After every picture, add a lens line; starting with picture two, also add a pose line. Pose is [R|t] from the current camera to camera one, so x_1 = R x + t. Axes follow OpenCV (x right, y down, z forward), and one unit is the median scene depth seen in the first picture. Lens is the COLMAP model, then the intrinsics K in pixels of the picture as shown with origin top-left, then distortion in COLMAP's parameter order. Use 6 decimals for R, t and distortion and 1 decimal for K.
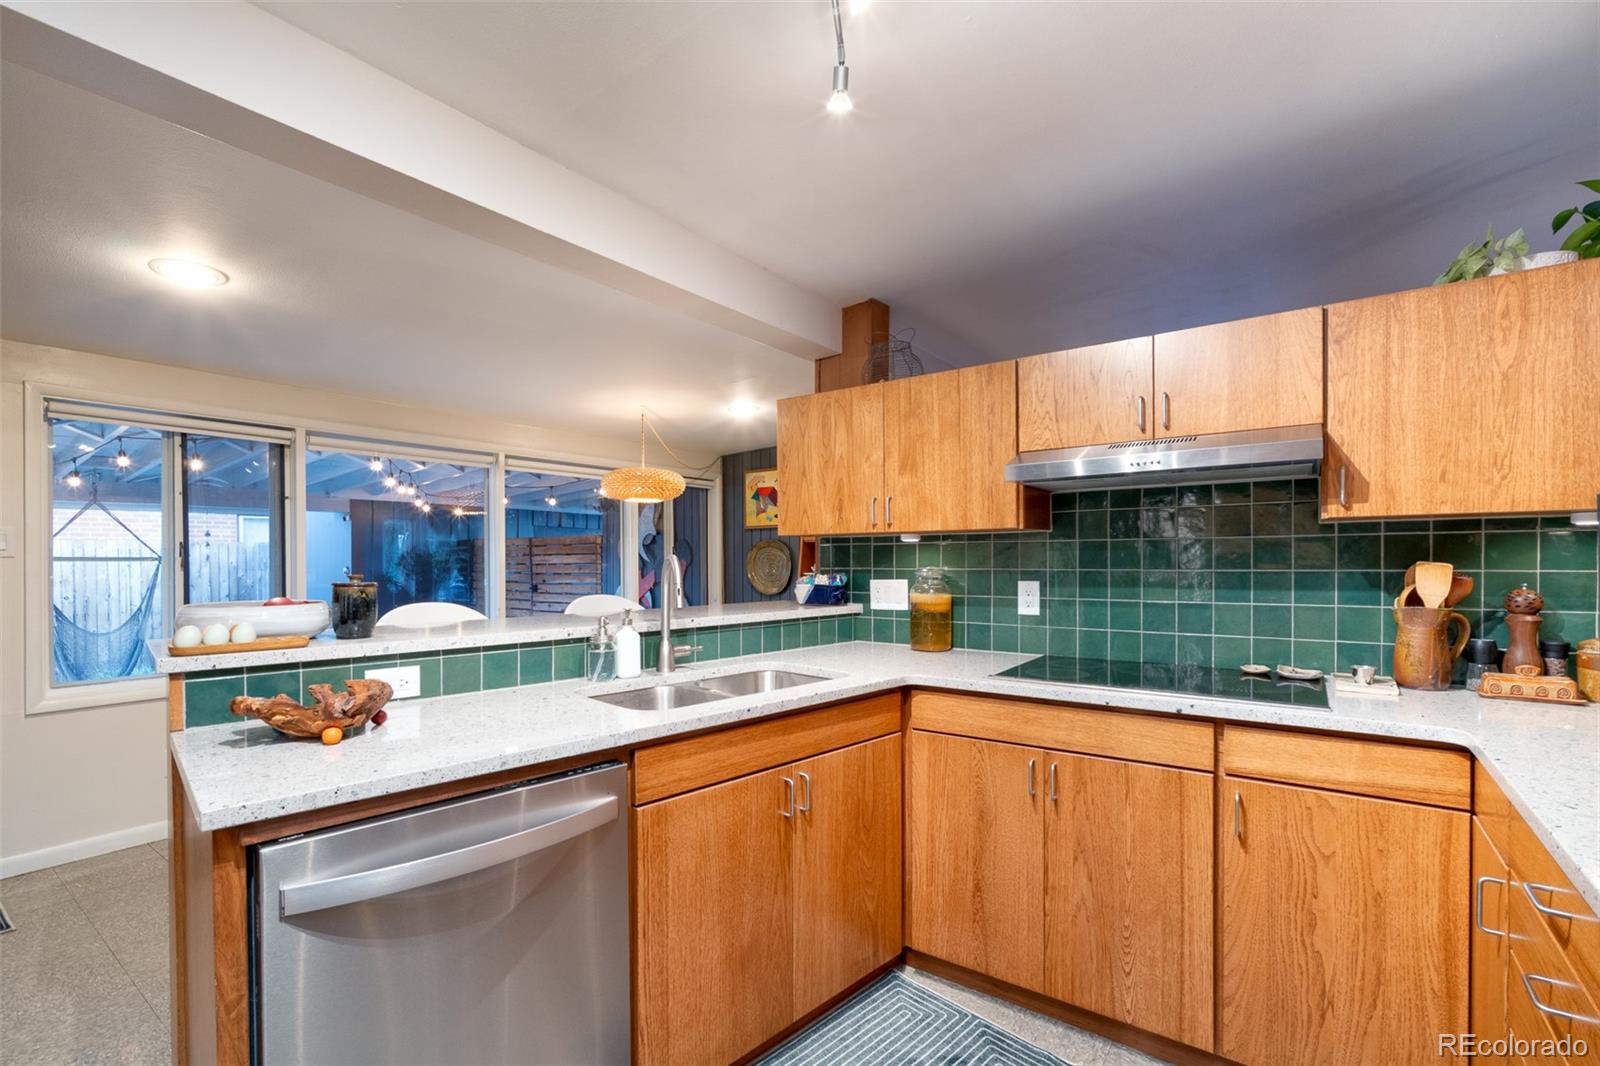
lens RADIAL K [[709.7, 0, 792.9], [0, 709.7, 560.7], [0, 0, 1]] dist [0.002008, 0.000148]
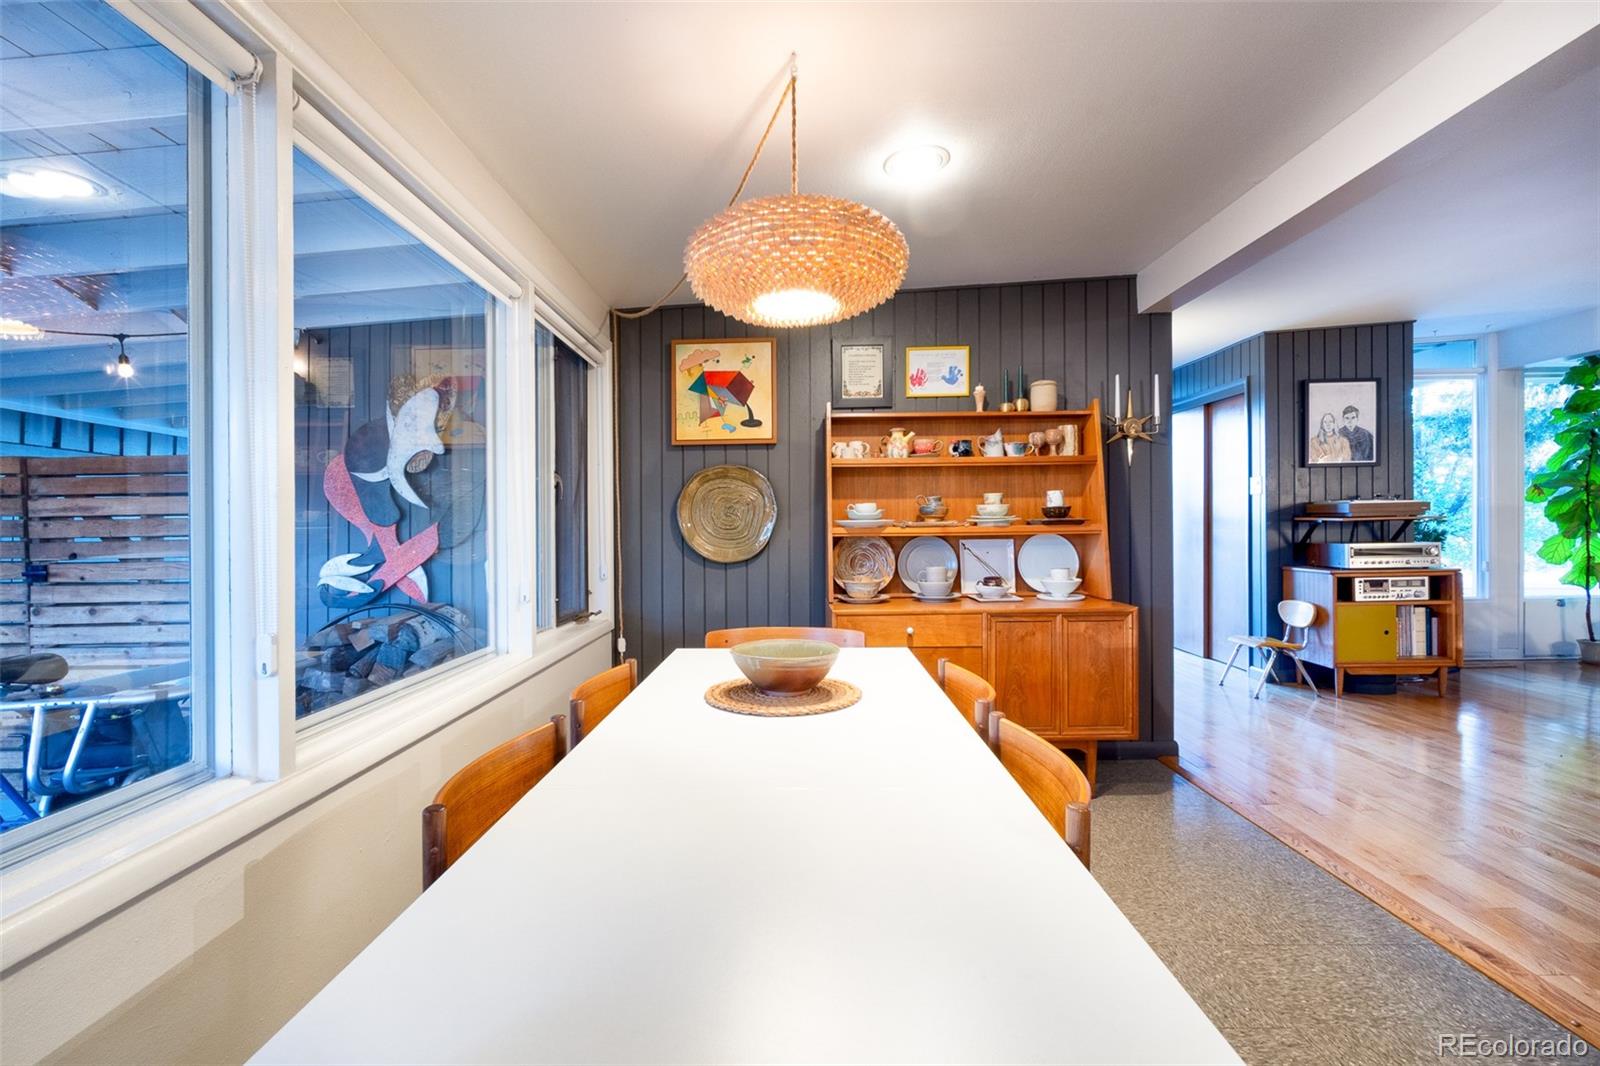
lens RADIAL K [[699.9, 0, 786.9], [0, 699.9, 532.3], [0, 0, 1]] dist [0.001774, 0.000328]
pose [[0.817099, -0.008748, 0.576430, -0.891167], [0.009970, 0.999950, 0.001042, 0.066269], [-0.576411, 0.004896, 0.817146, 1.460690]]
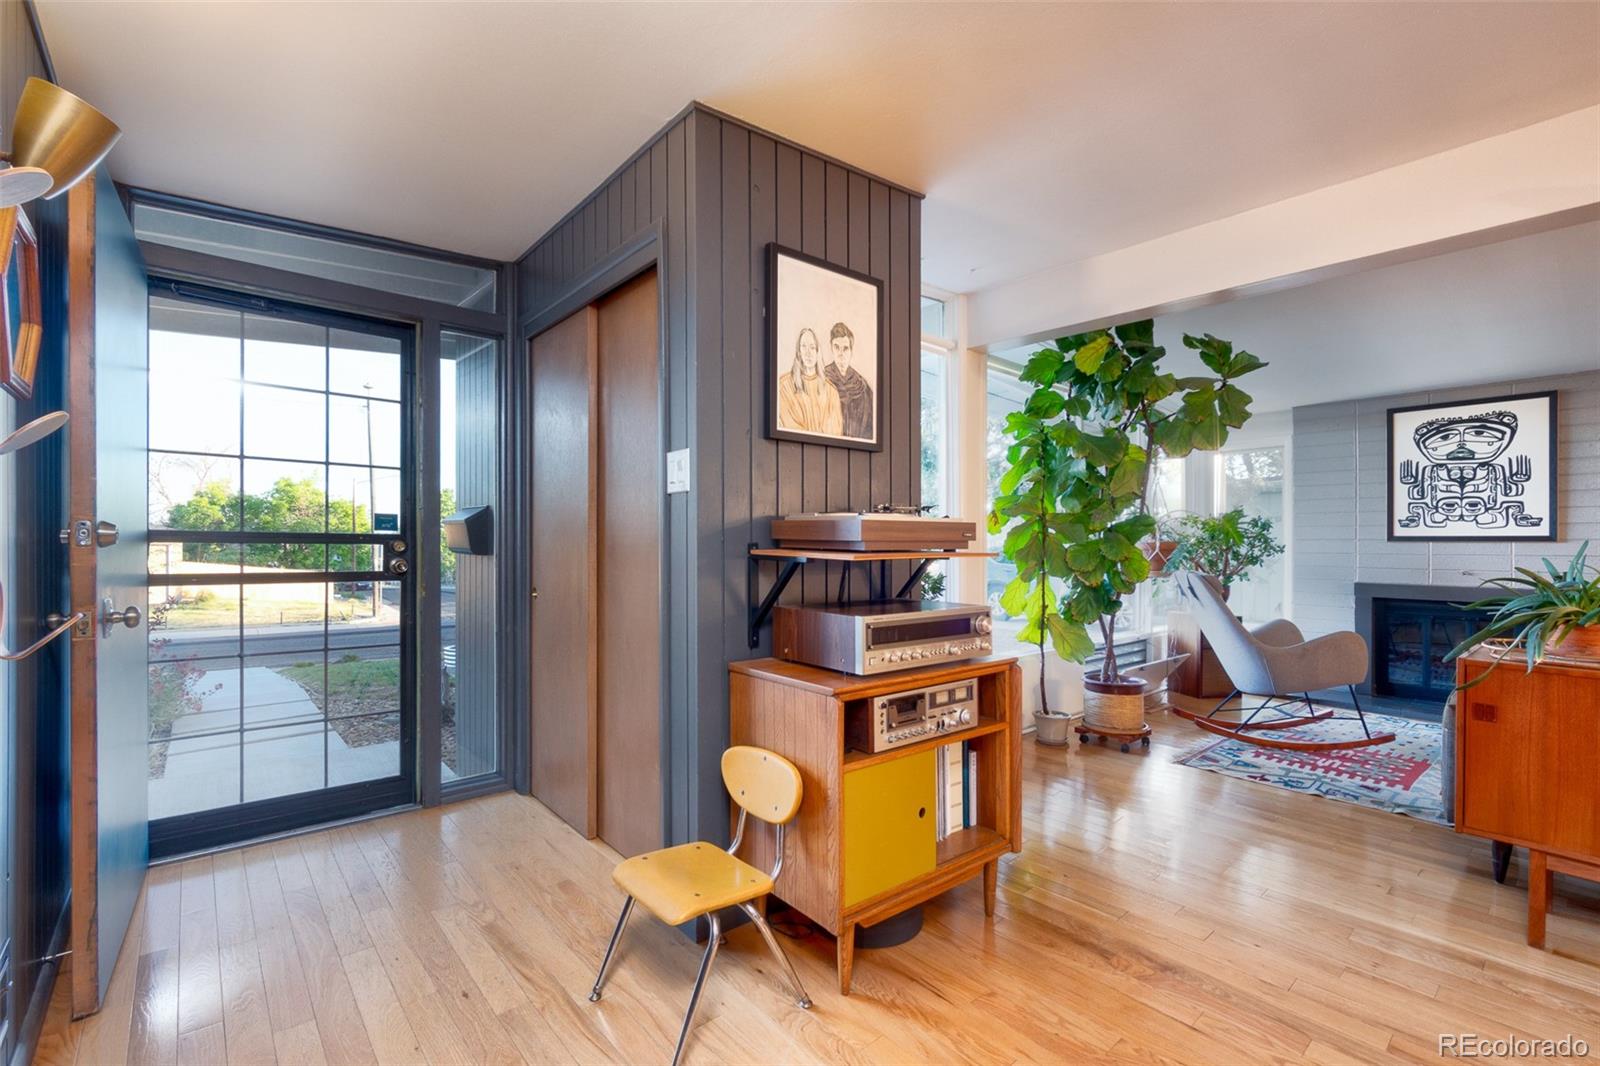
lens RADIAL K [[706.1, 0, 790.6], [0, 706.1, 537.5], [0, 0, 1]] dist [-0.001413, 0.000592]
pose [[0.219754, 0.021782, 0.975312, 0.758059], [0.002500, 0.999735, -0.022891, 0.044078], [-0.975552, 0.007469, 0.219641, 2.078289]]
